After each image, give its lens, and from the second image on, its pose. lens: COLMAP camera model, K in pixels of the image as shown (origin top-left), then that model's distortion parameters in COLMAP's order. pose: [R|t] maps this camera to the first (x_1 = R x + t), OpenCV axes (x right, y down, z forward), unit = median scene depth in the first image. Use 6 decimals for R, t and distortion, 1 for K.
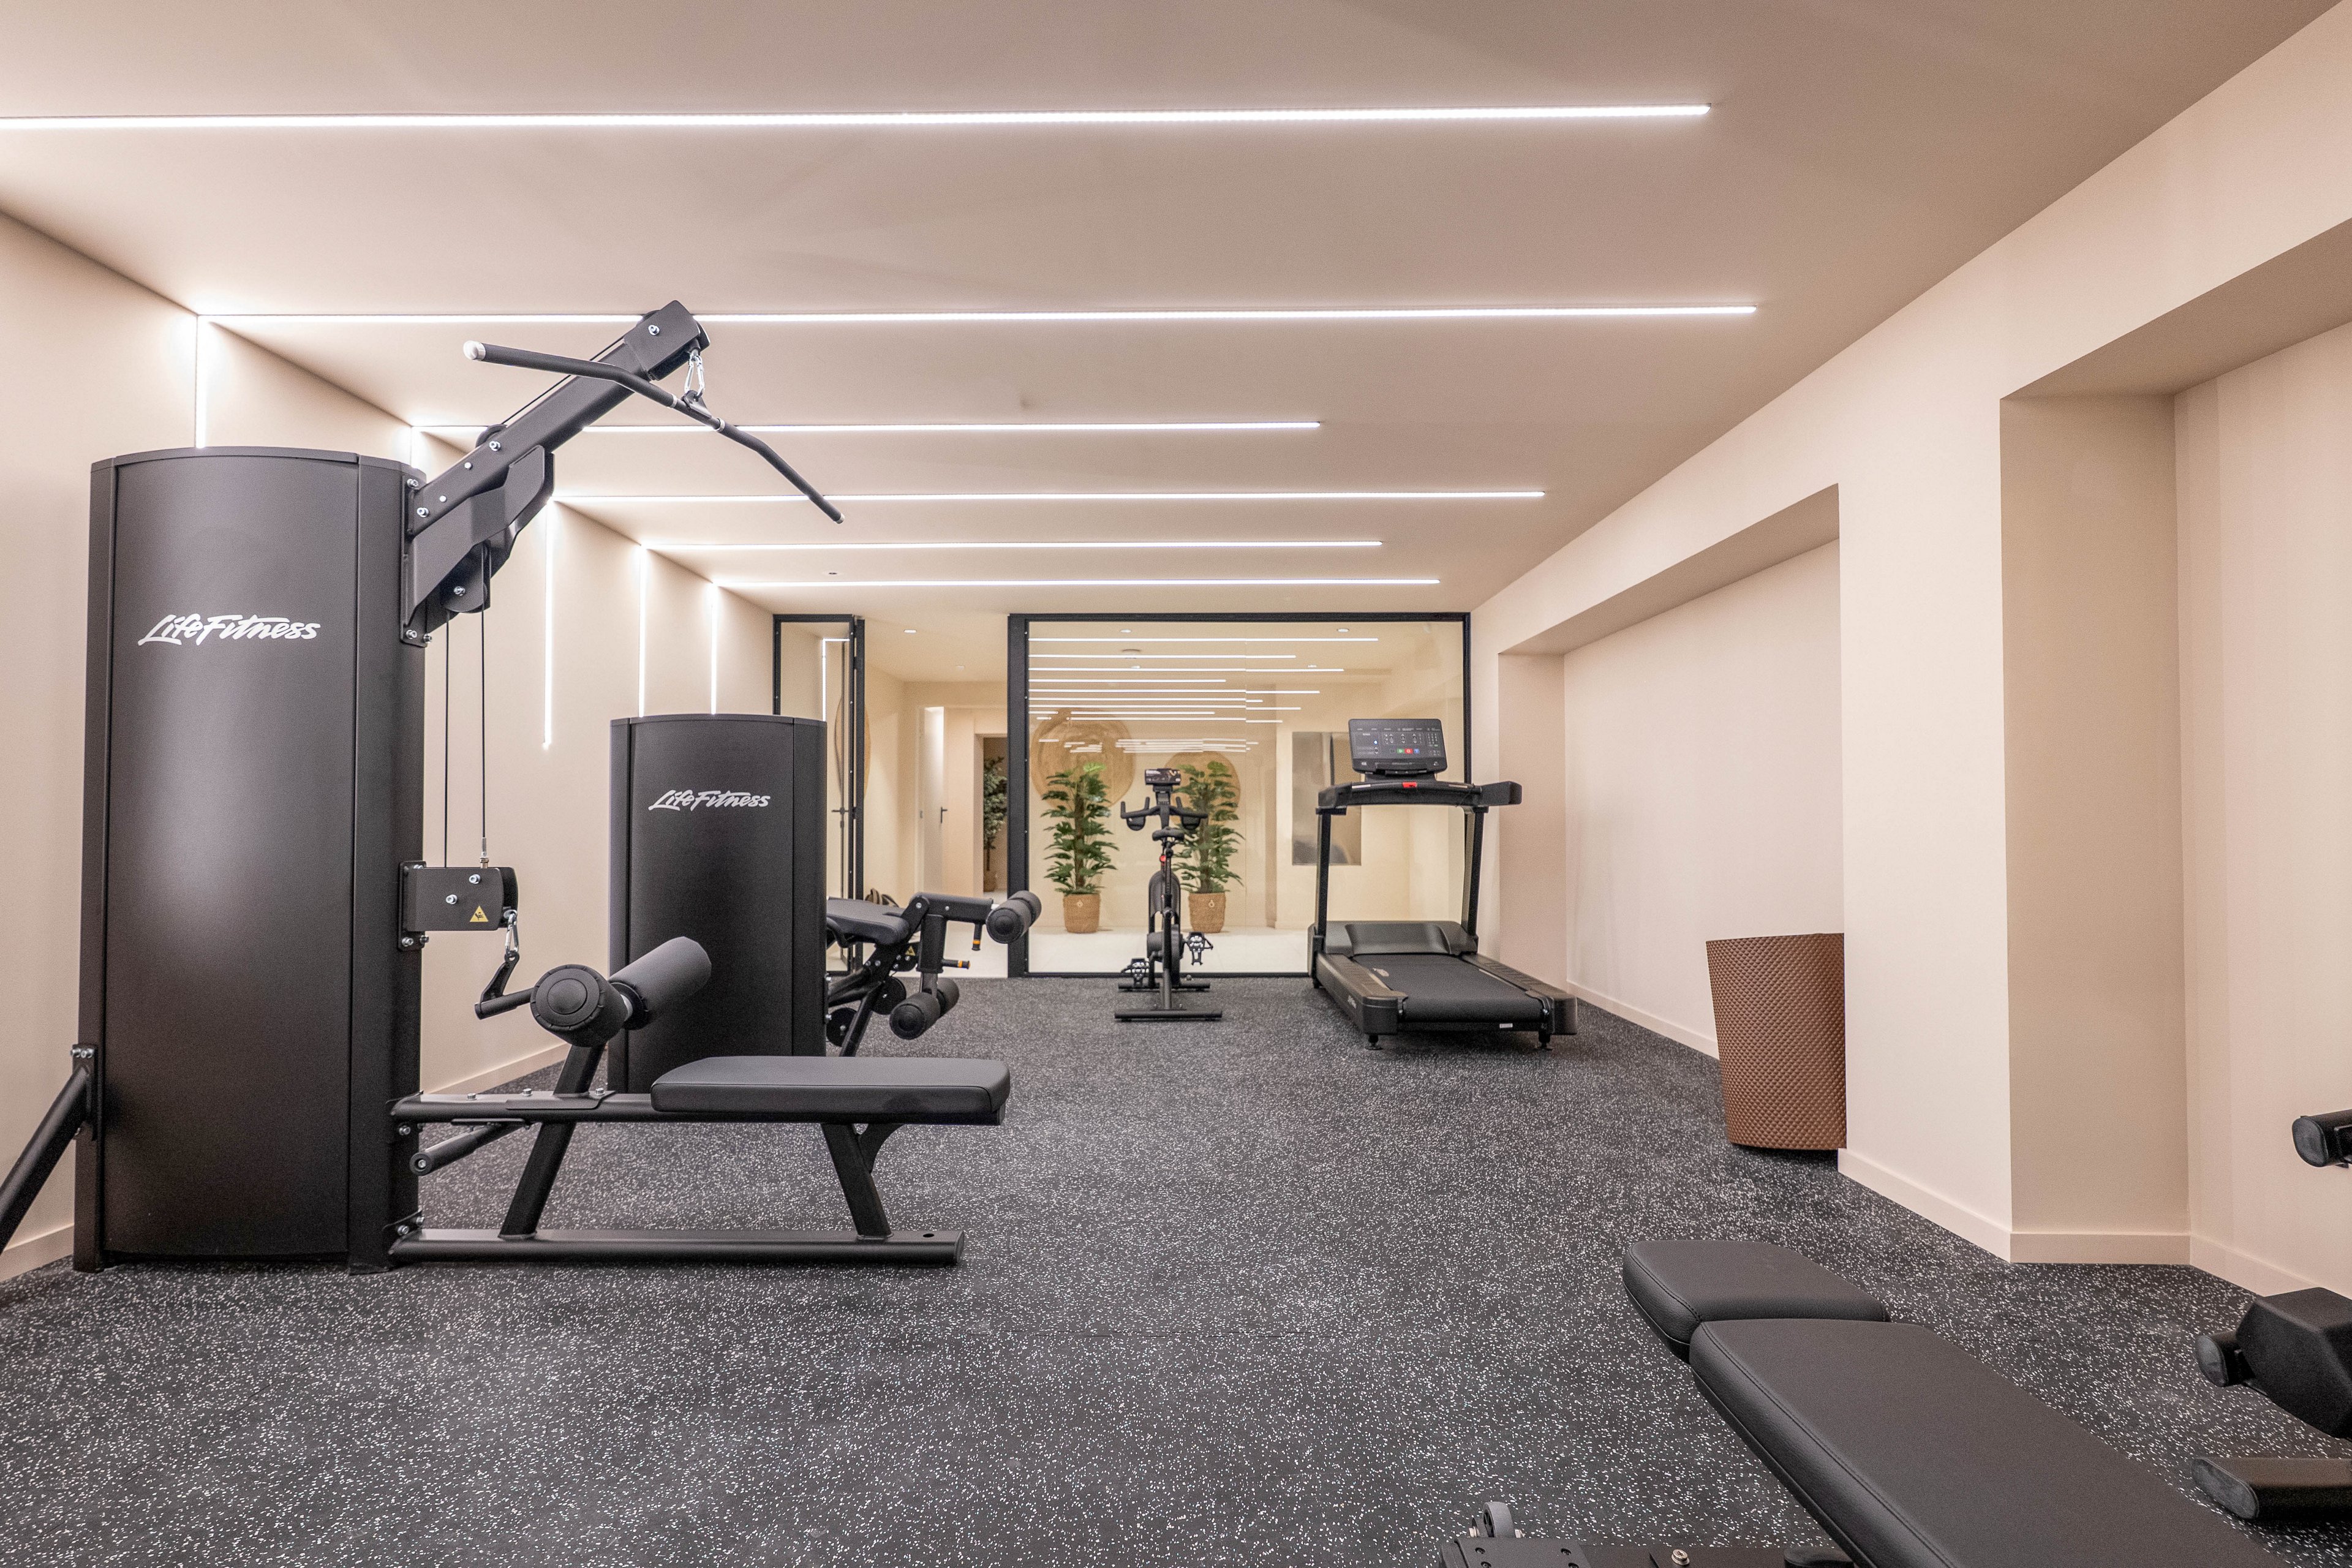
lens RADIAL K [[1110.0, 0, 1166.0], [0, 1110.0, 795.1], [0, 0, 1]] dist [0.004077, -0.001903]
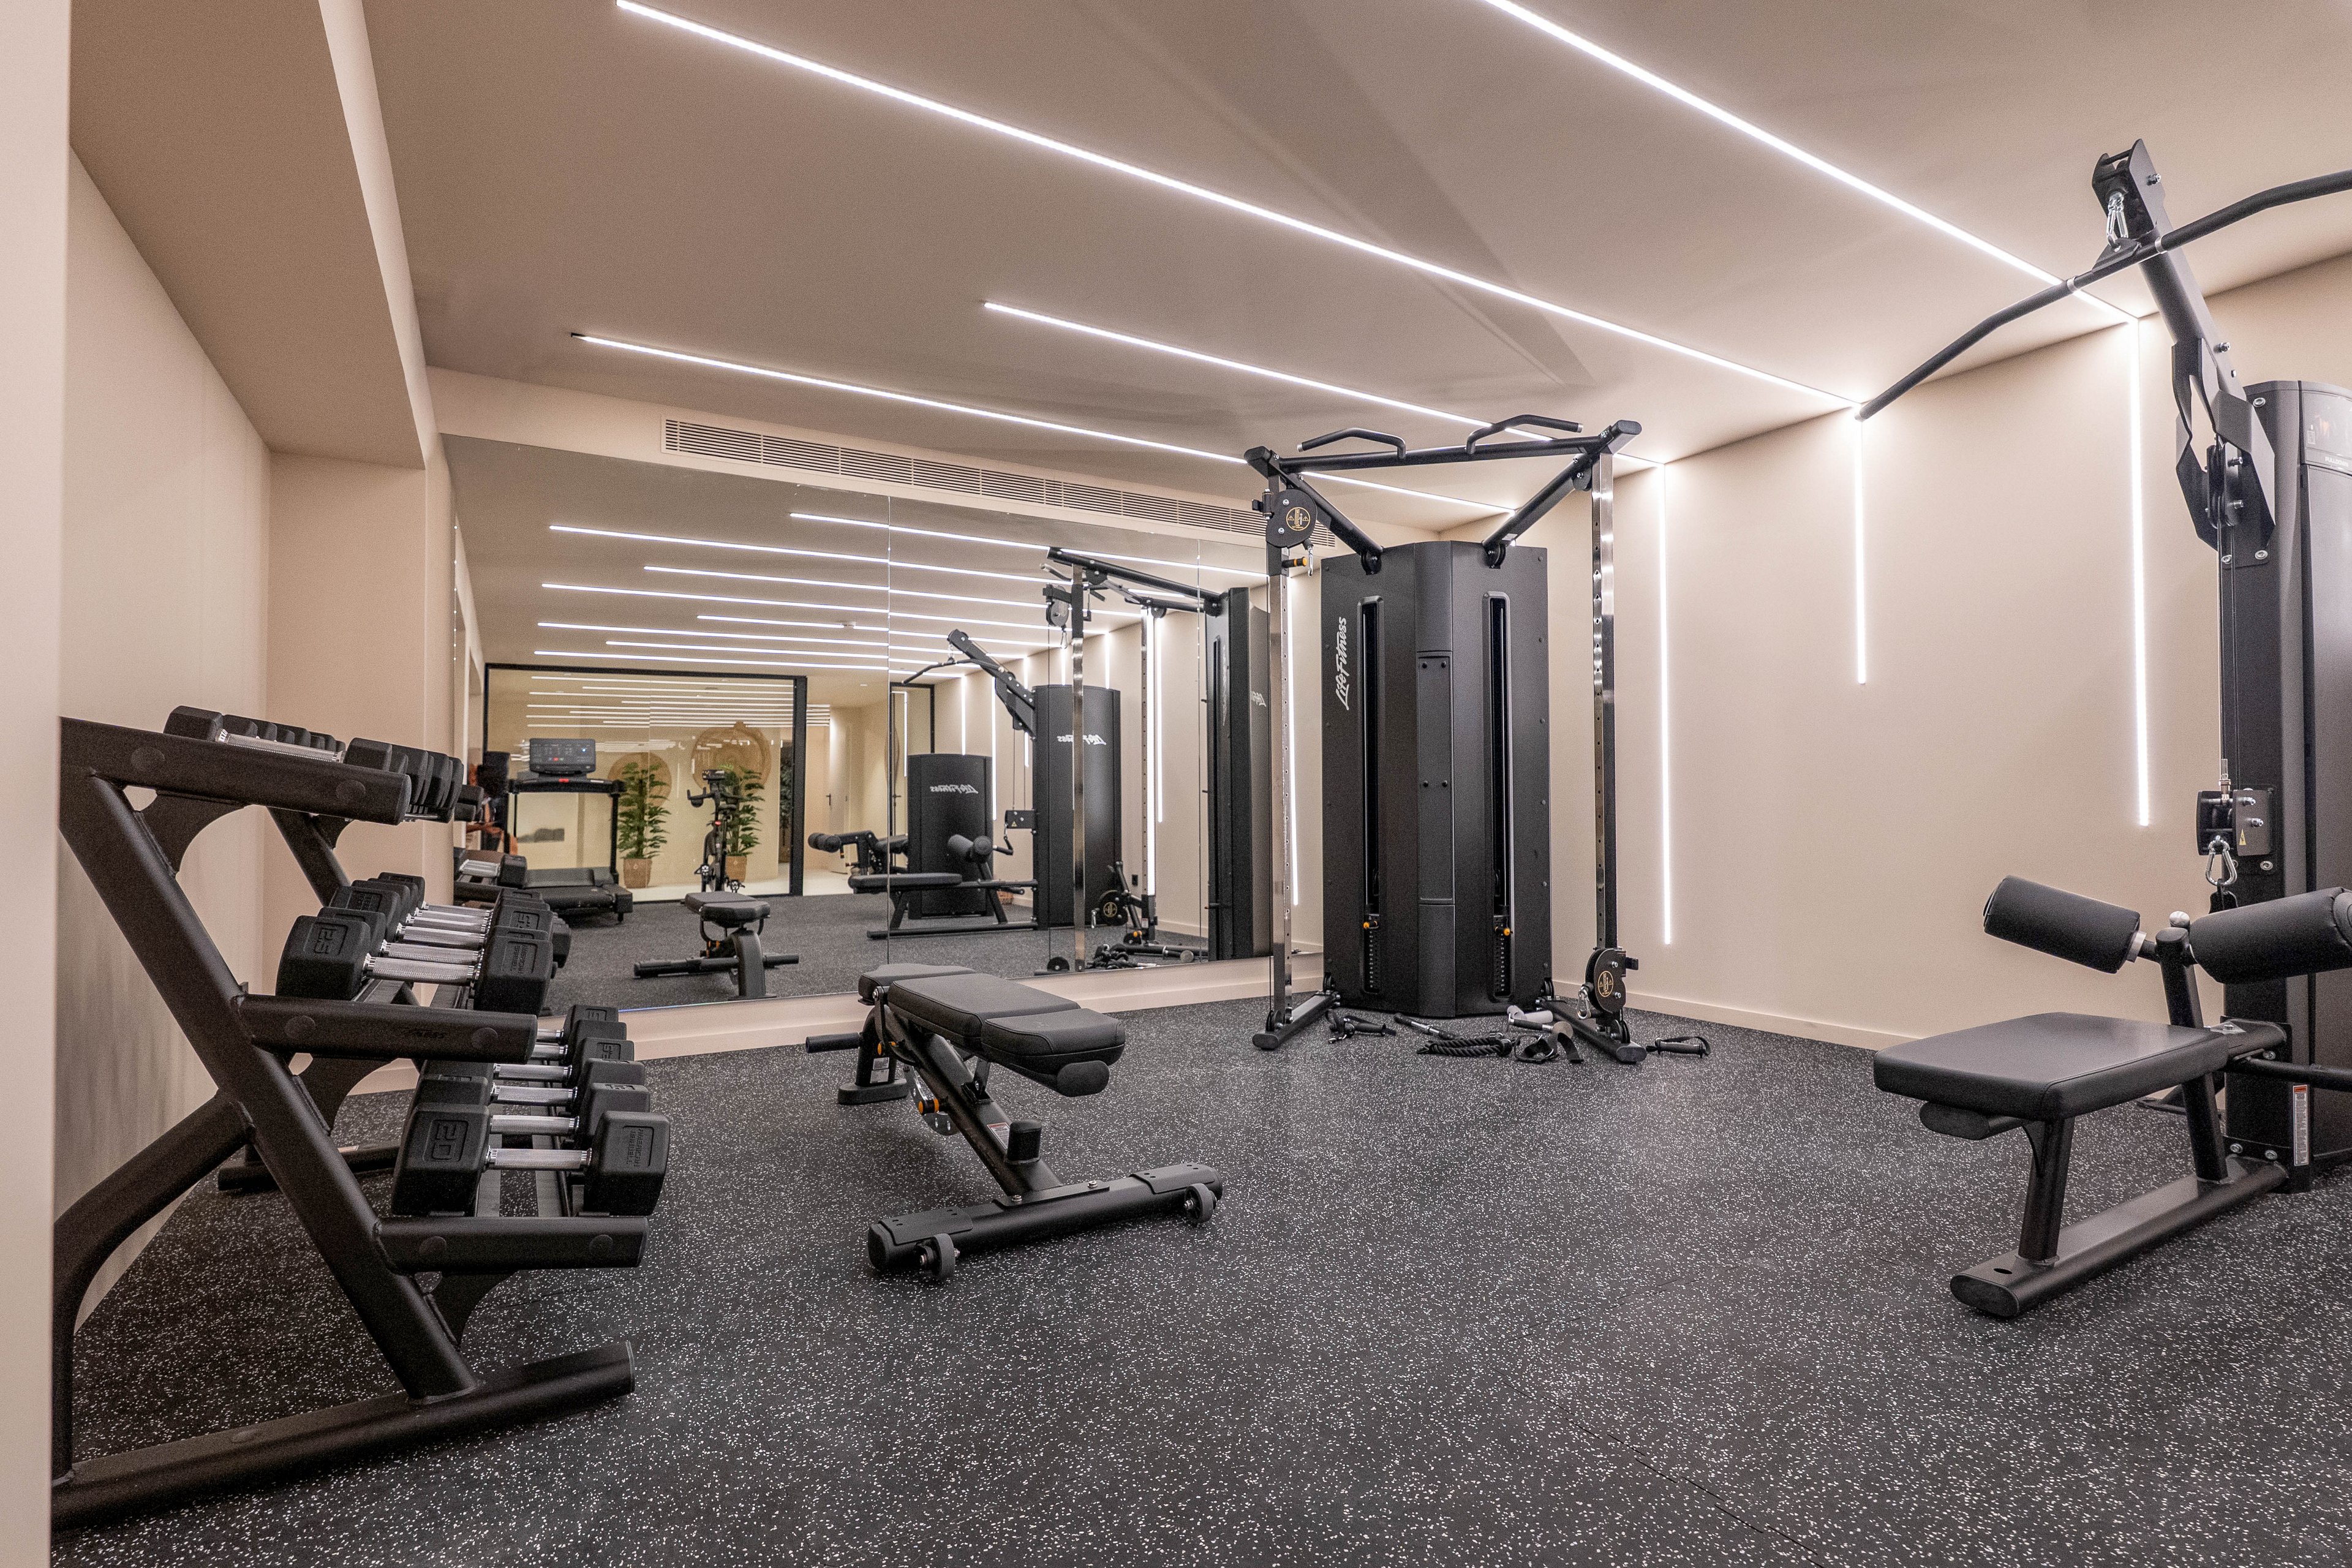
lens RADIAL K [[1110.0, 0, 1172.3], [0, 1110.0, 792.0], [0, 0, 1]] dist [0.004077, -0.001903]
pose [[-0.855113, -0.004866, -0.518419, 0.880785], [0.018547, 0.999029, -0.039969, 0.116269], [0.518110, -0.043793, -0.854192, 1.802645]]
